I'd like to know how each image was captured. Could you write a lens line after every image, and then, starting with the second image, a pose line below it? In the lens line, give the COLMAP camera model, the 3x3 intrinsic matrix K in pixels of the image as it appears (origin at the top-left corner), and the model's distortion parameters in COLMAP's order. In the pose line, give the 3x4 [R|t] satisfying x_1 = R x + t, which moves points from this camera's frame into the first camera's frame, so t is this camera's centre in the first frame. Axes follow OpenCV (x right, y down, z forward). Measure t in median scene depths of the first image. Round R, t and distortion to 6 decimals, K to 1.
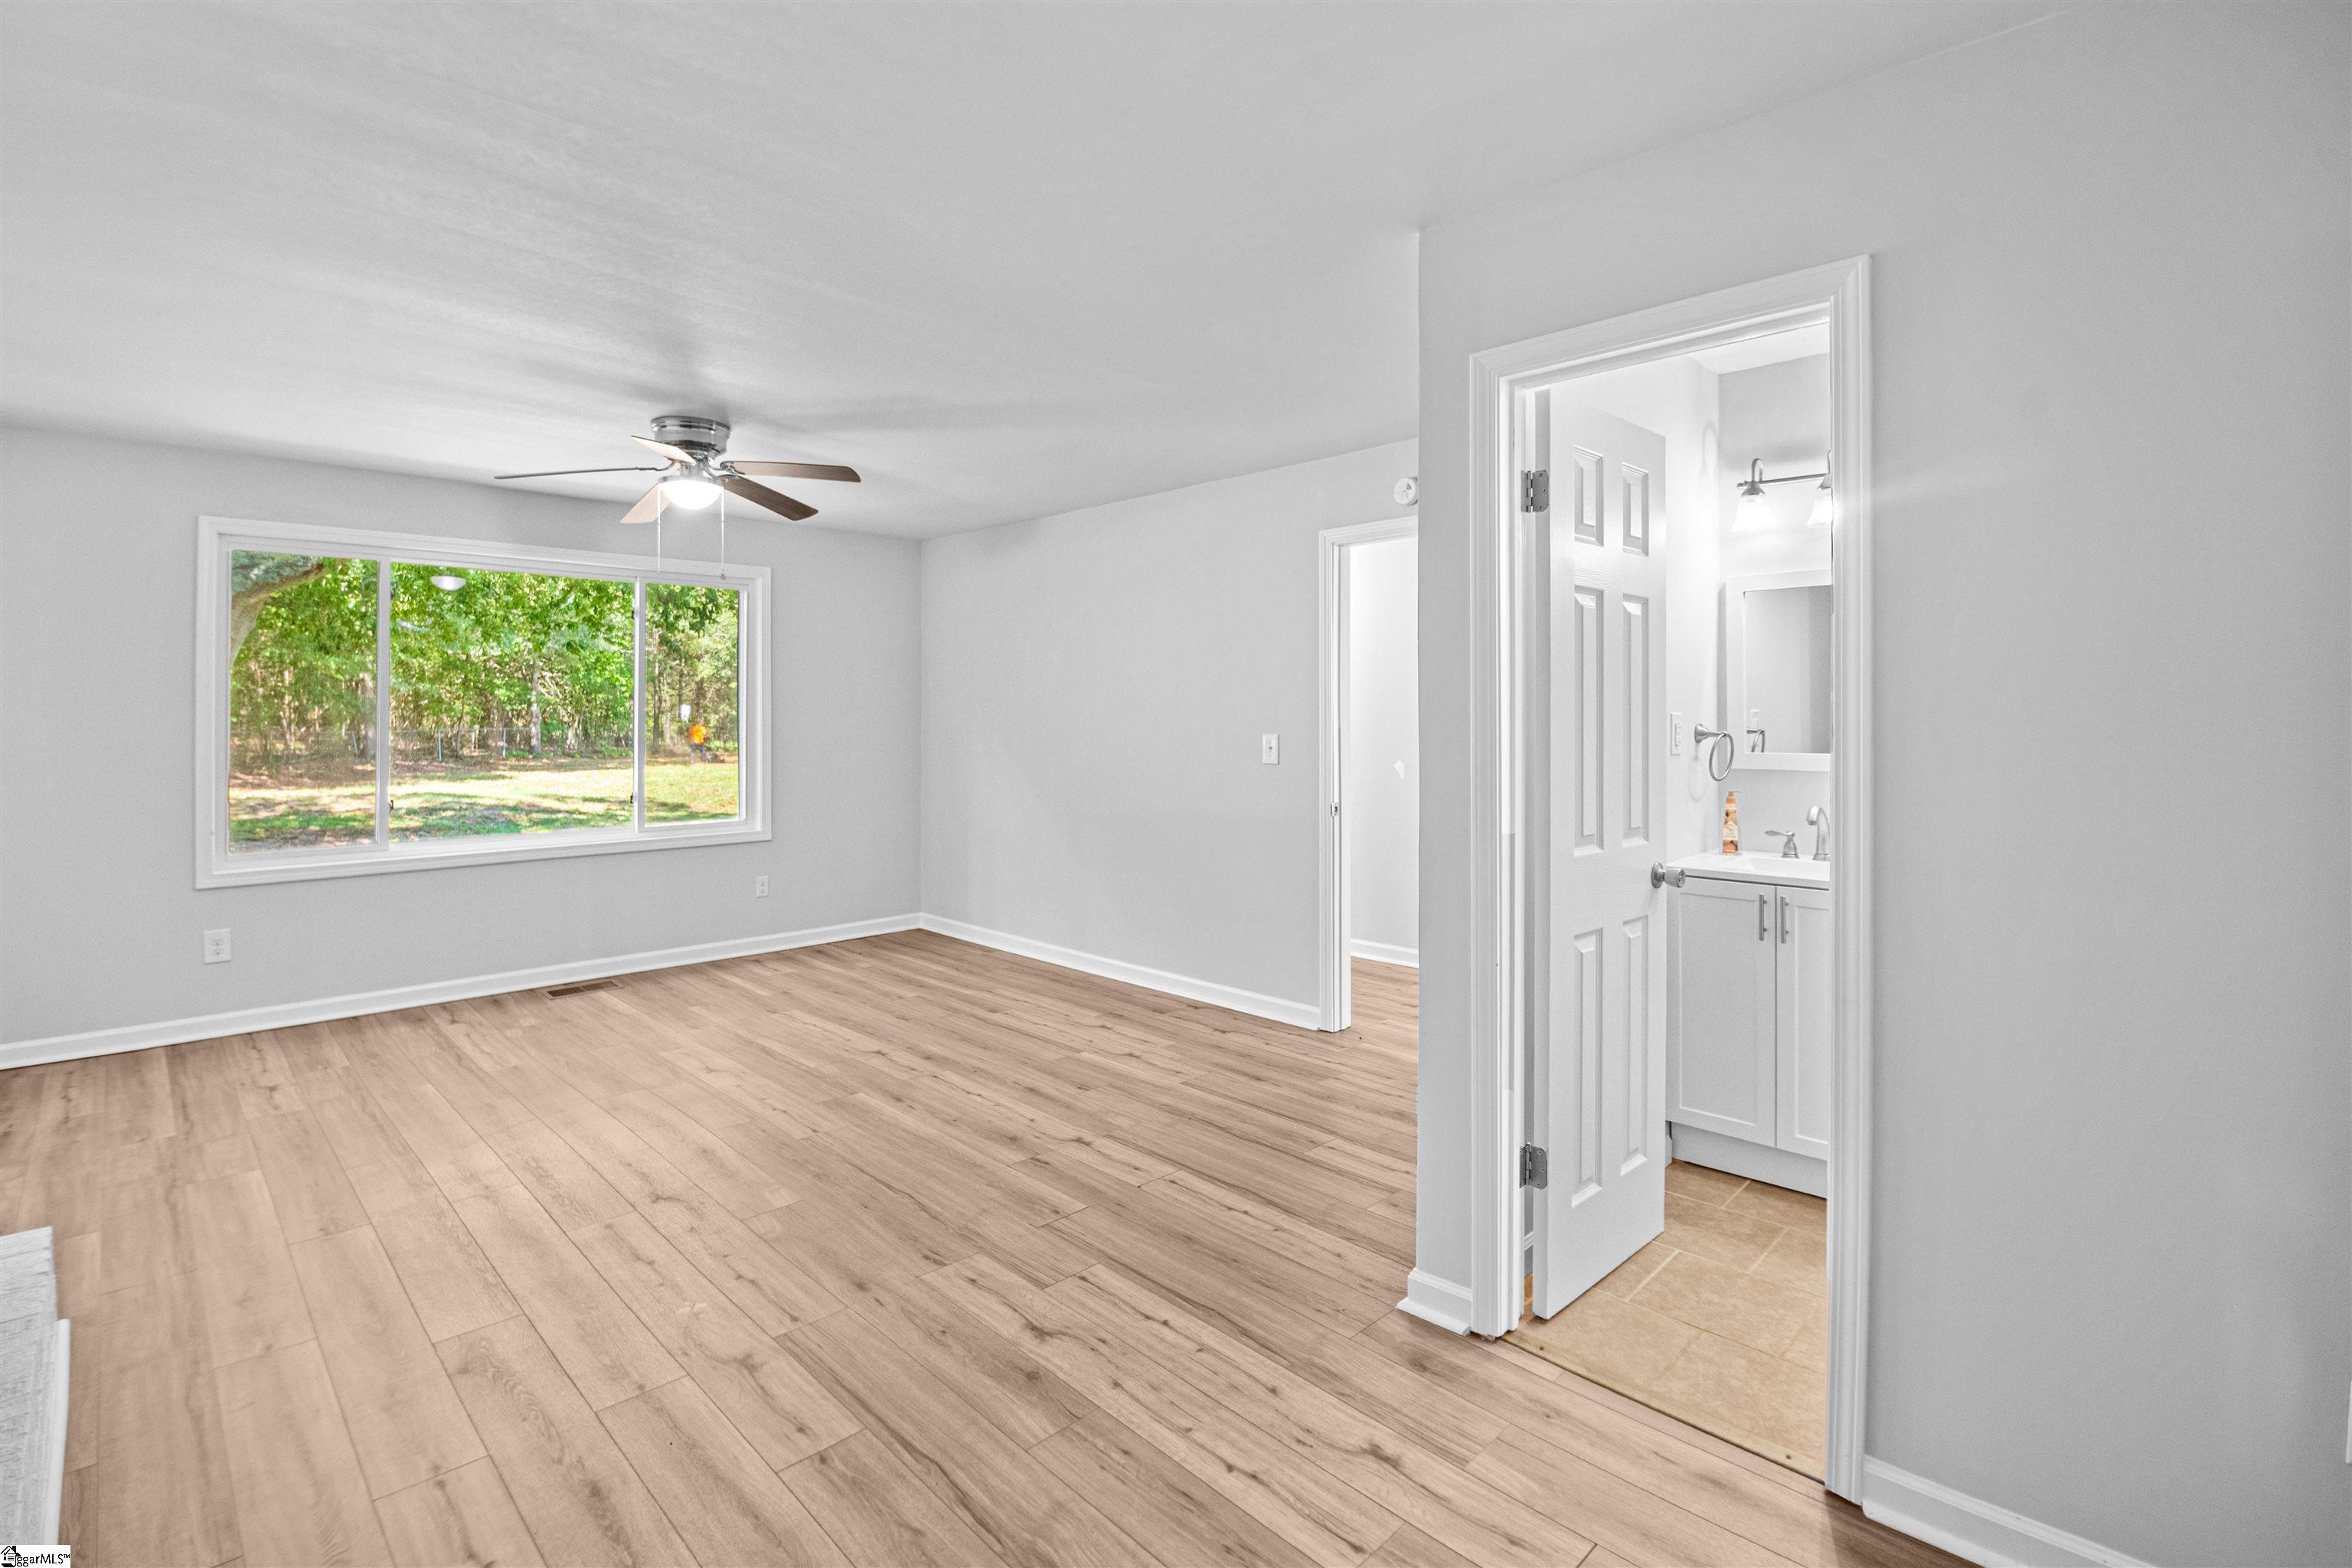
lens RADIAL K [[1084.8, 0, 1143.8], [0, 1084.8, 734.5], [0, 0, 1]] dist [-0.011365, -0.010476]
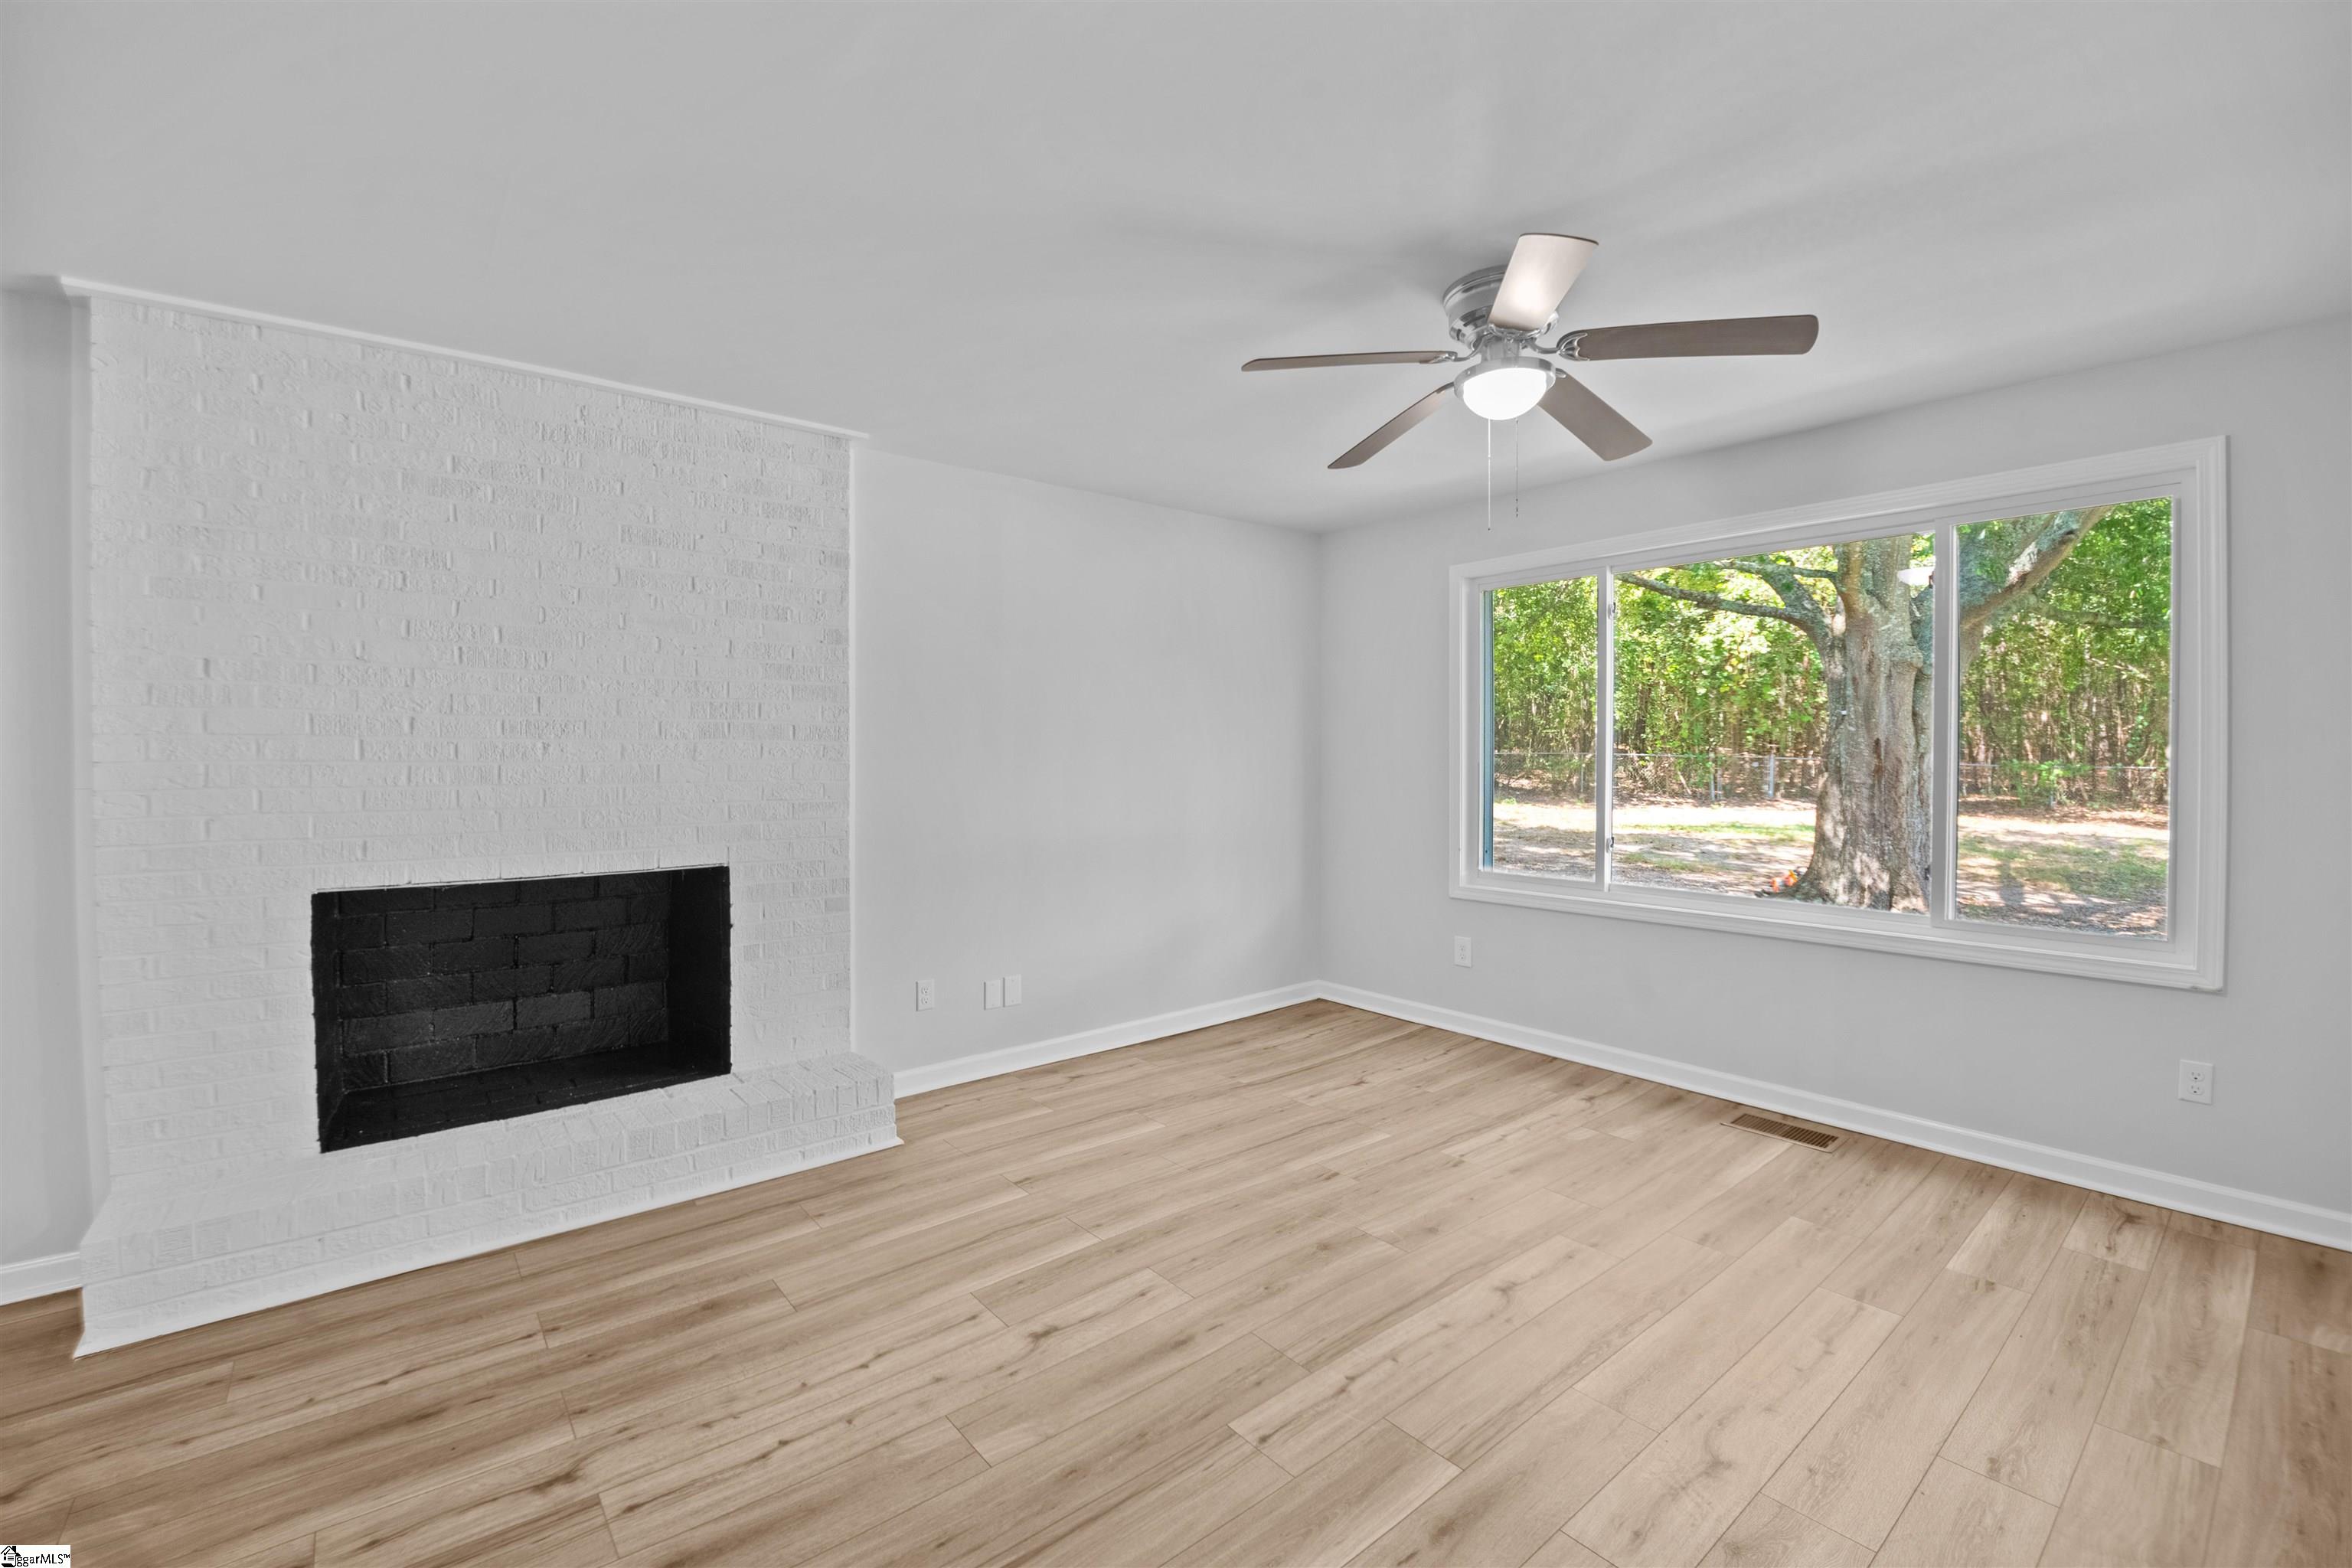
lens RADIAL K [[985.9, 0, 1145.8], [0, 985.9, 770.8], [0, 0, 1]] dist [-0.021845, -0.000105]
pose [[-0.086629, 0.019369, -0.996052, 0.268865], [-0.021386, 0.999544, 0.021297, -0.005889], [0.996011, 0.023146, -0.086175, 1.179507]]
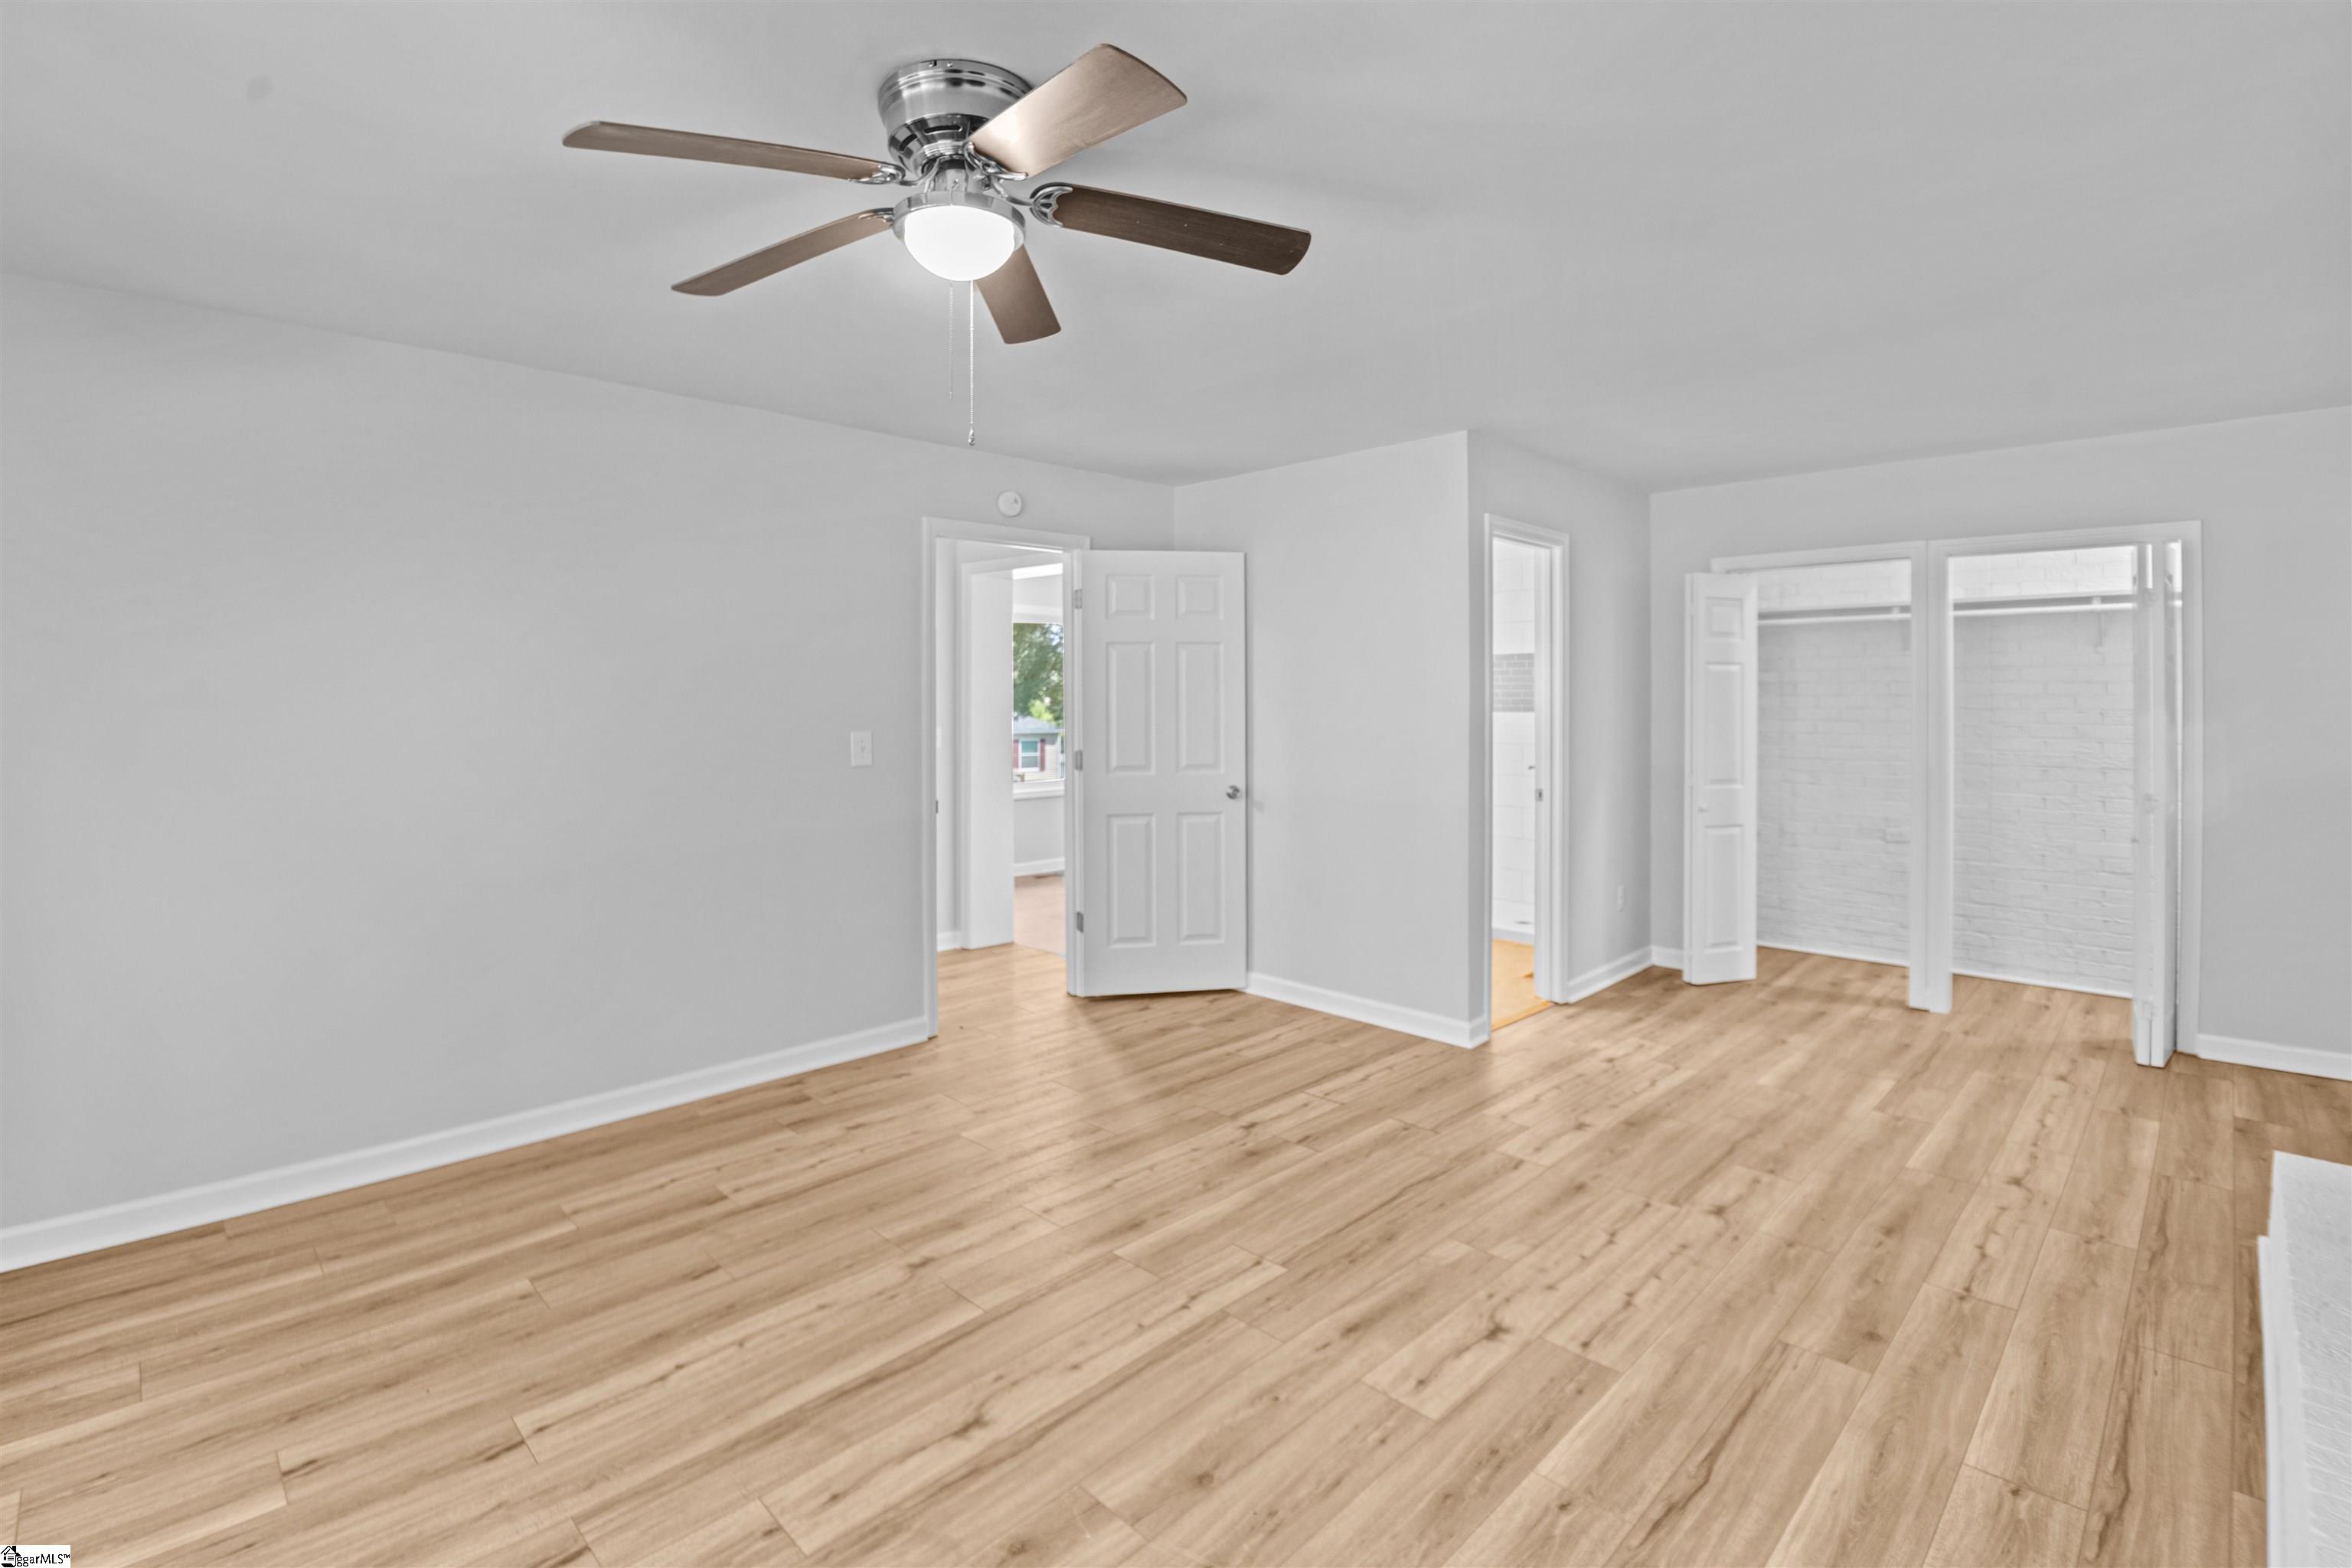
lens RADIAL K [[1084.8, 0, 1143.8], [0, 1084.8, 734.5], [0, 0, 1]] dist [-0.011365, -0.010476]
pose [[-0.009362, -0.026092, 0.999616, -1.263823], [0.025286, 0.999334, 0.026321, -0.025993], [-0.999636, 0.025523, -0.008696, 1.303940]]
